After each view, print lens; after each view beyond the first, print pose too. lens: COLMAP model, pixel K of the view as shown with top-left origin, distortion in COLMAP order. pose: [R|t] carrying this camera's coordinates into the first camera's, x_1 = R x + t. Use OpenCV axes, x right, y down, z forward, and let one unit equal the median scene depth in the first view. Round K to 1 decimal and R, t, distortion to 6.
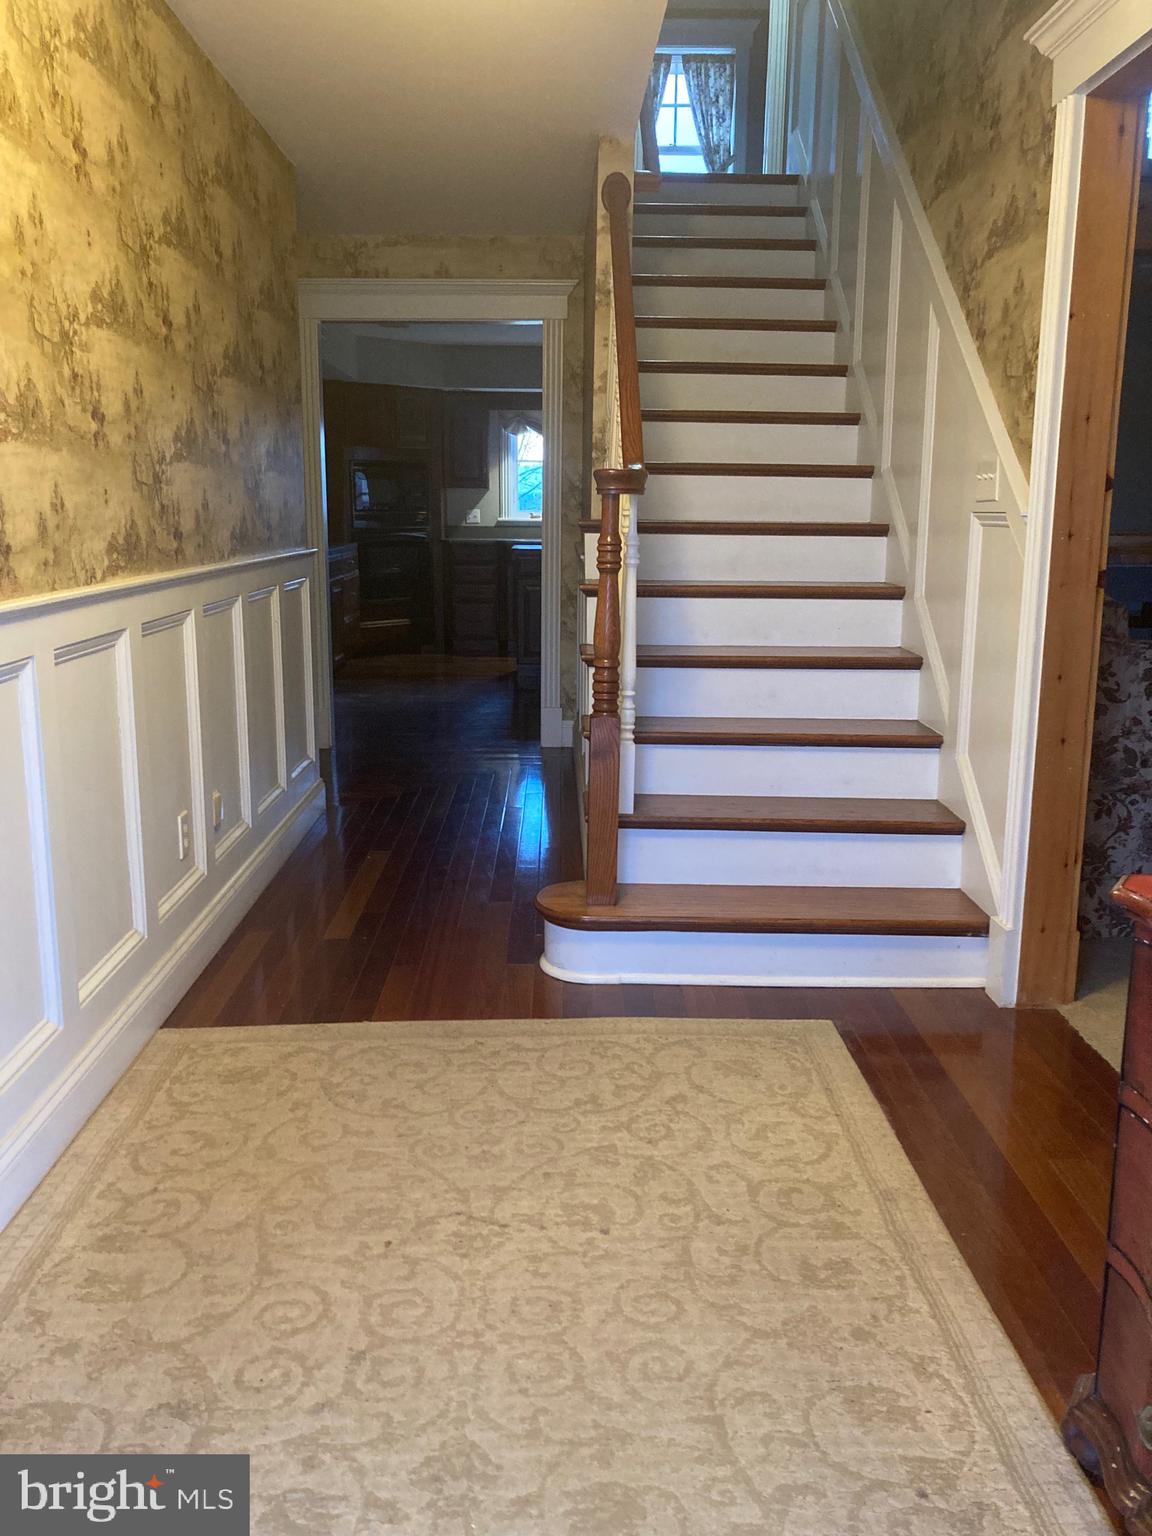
lens RADIAL K [[1273.8, 0, 576.1], [0, 1273.8, 768.0], [0, 0, 1]] dist [0.002239, 0.001828]
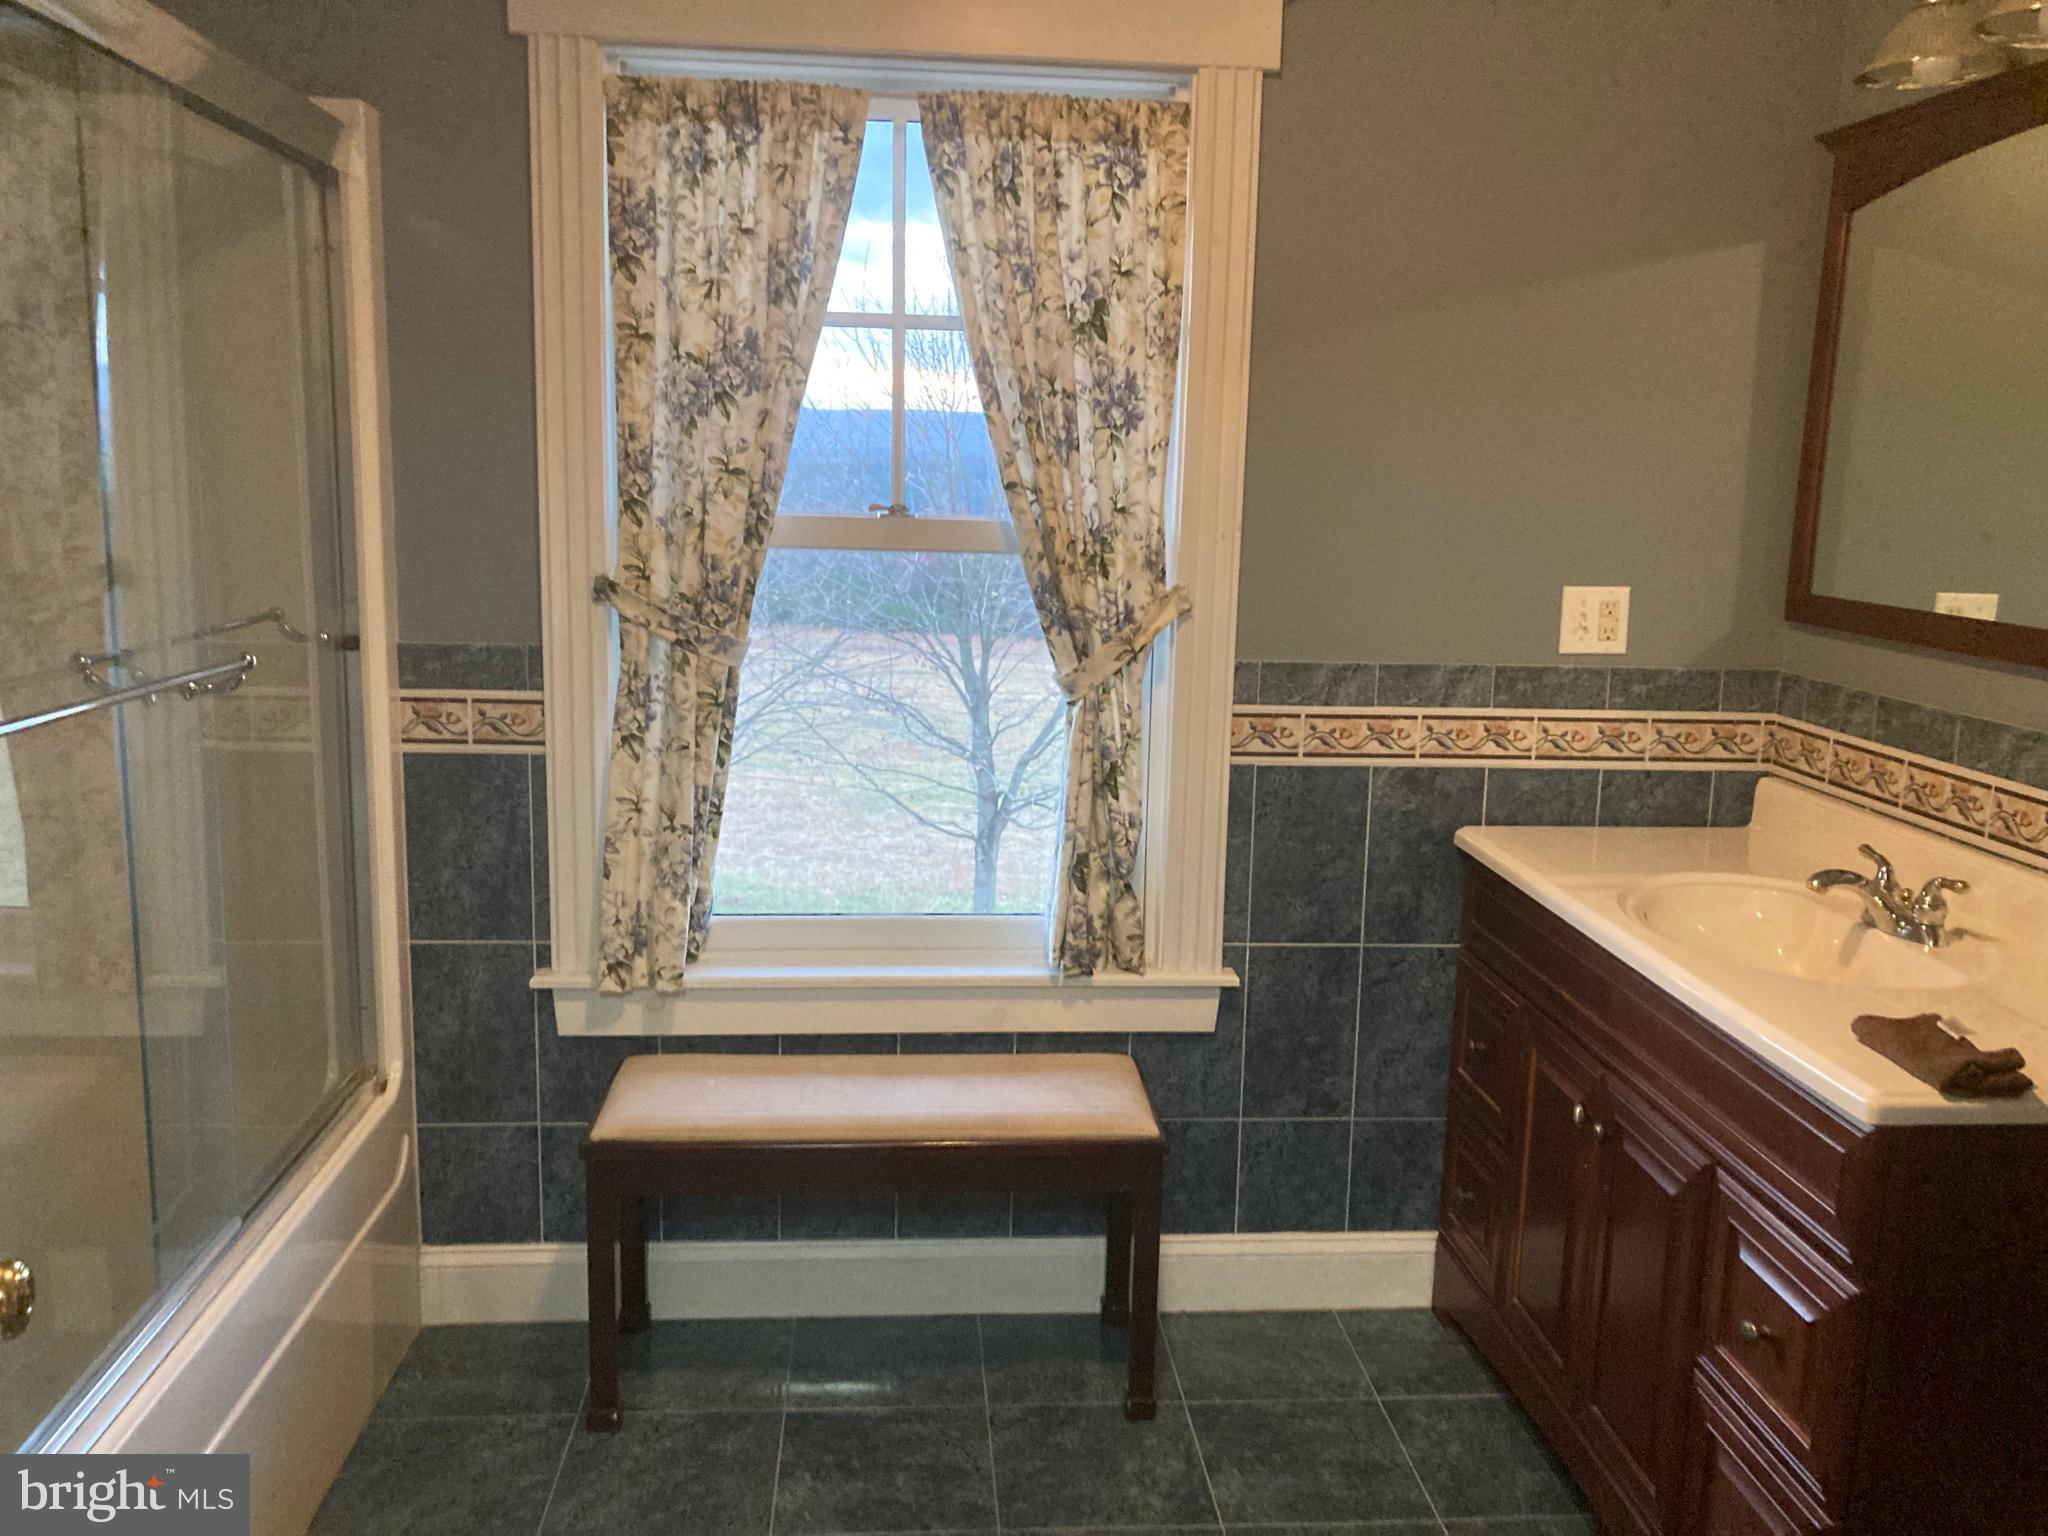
lens RADIAL K [[1698.4, 0, 1023.7], [0, 1698.4, 764.8], [0, 0, 1]] dist [0.002239, 0.001828]
pose [[0.997760, 0.008783, 0.066319, 0.082032], [-0.007123, 0.999656, -0.025227, -0.447788], [-0.066518, 0.024698, 0.997480, 0.739249]]
